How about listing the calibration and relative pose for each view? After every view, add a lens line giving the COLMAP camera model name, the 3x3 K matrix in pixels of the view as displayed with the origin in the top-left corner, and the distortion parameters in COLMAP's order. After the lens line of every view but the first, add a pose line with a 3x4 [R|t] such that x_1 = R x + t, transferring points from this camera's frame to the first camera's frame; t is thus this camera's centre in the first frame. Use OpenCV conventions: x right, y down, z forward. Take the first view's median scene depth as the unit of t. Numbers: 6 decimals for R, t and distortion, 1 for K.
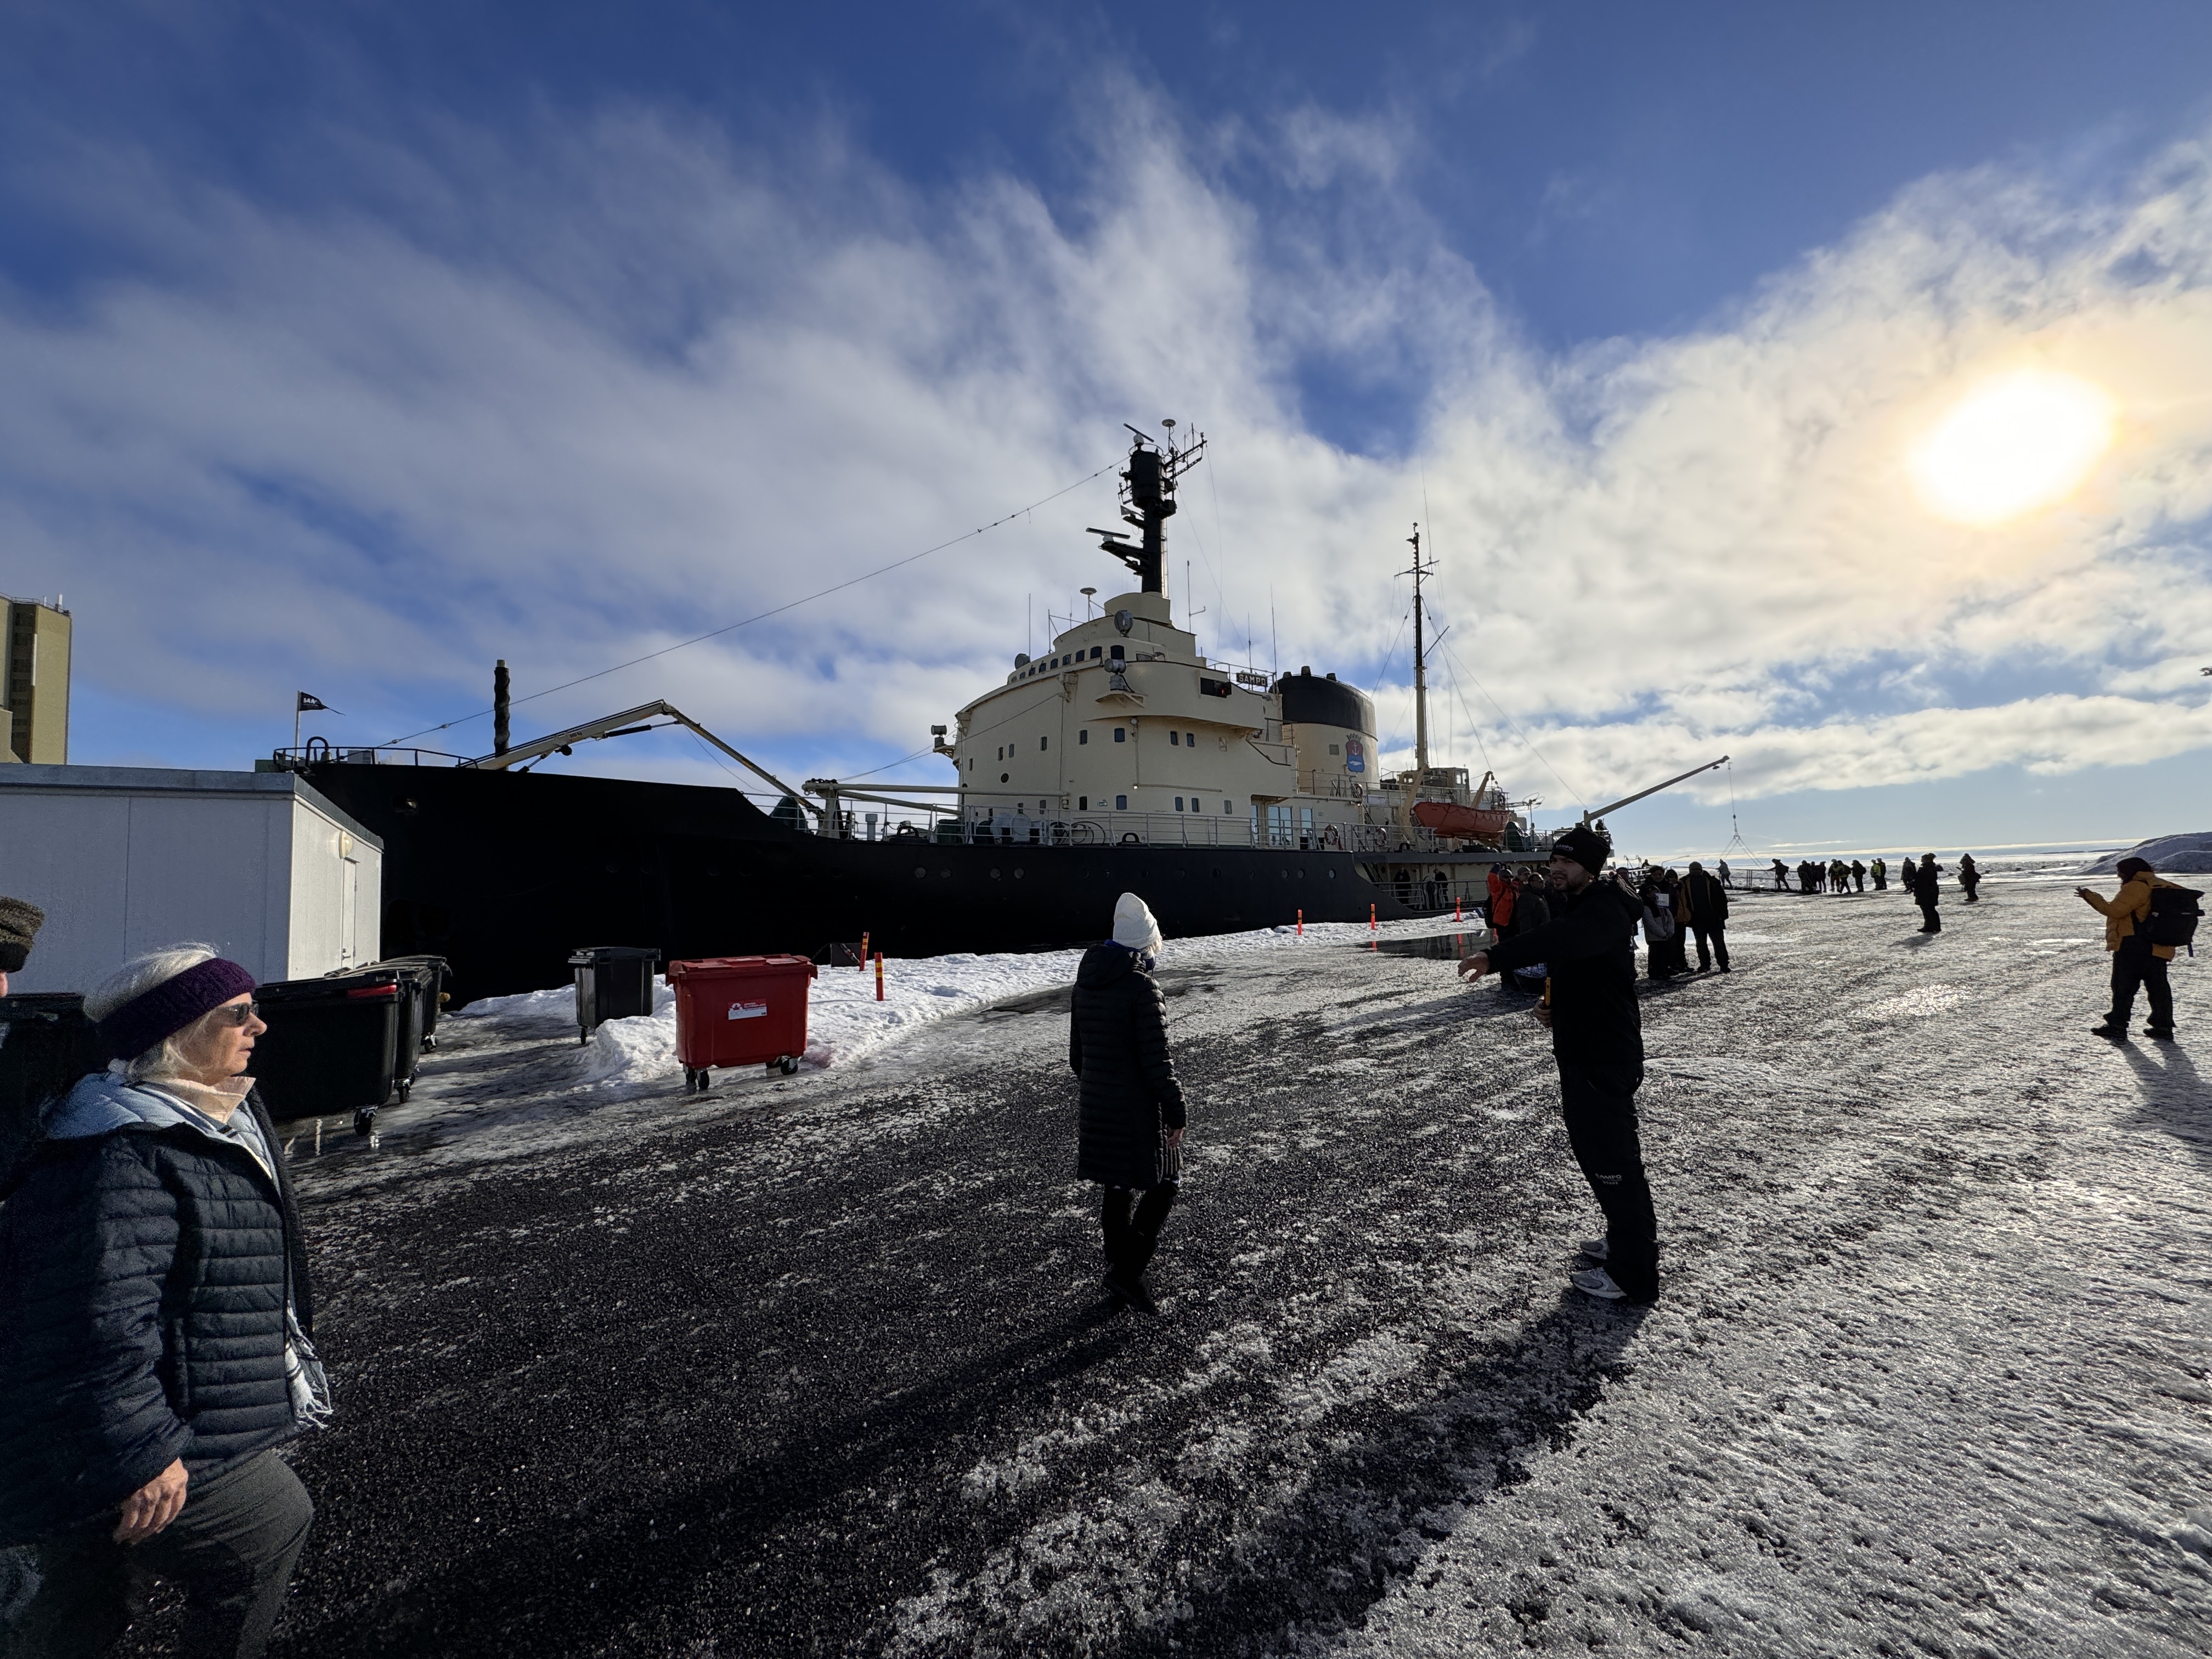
lens RADIAL K [[937.9, 0, 1106.0], [0, 937.9, 829.5], [0, 0, 1]] dist [0.000534, 0.000048]
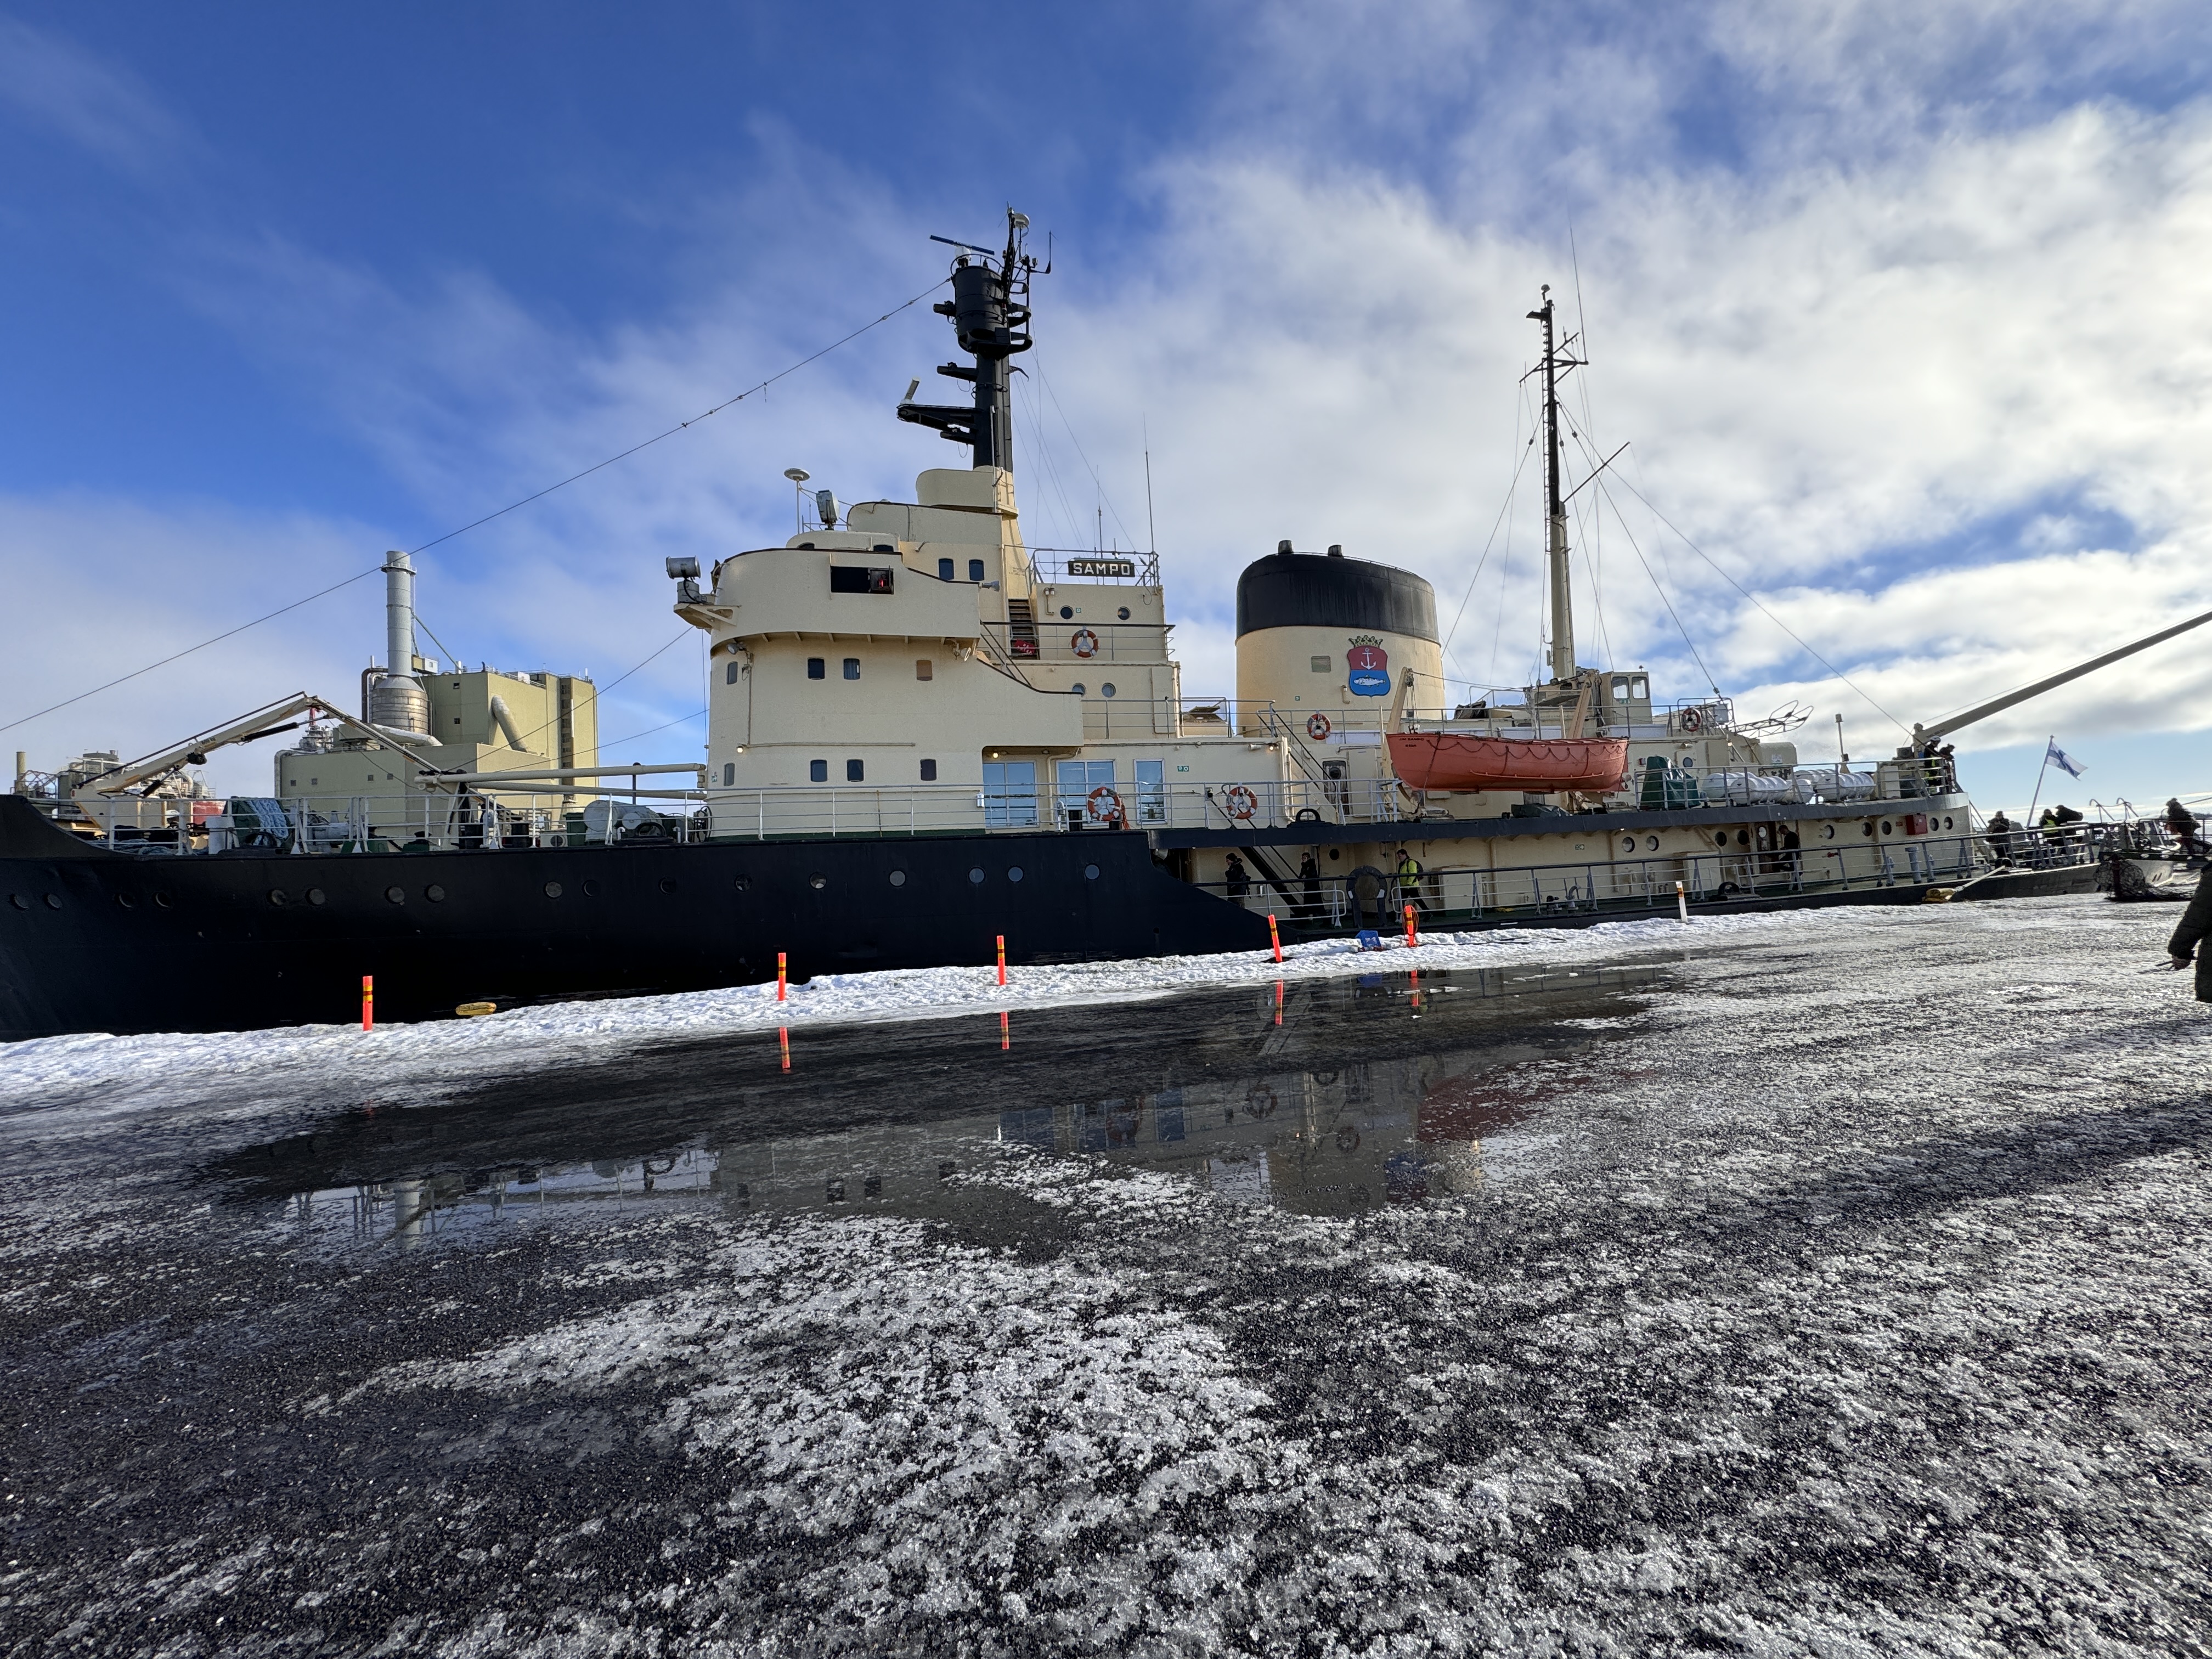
lens RADIAL K [[937.9, 0, 1106.0], [0, 937.9, 829.5], [0, 0, 1]] dist [0.000534, 0.000048]
pose [[0.903601, -0.043876, -0.426122, 0.415573], [0.053510, 0.998510, 0.010658, 0.013122], [0.425020, -0.032433, 0.904603, 0.398751]]
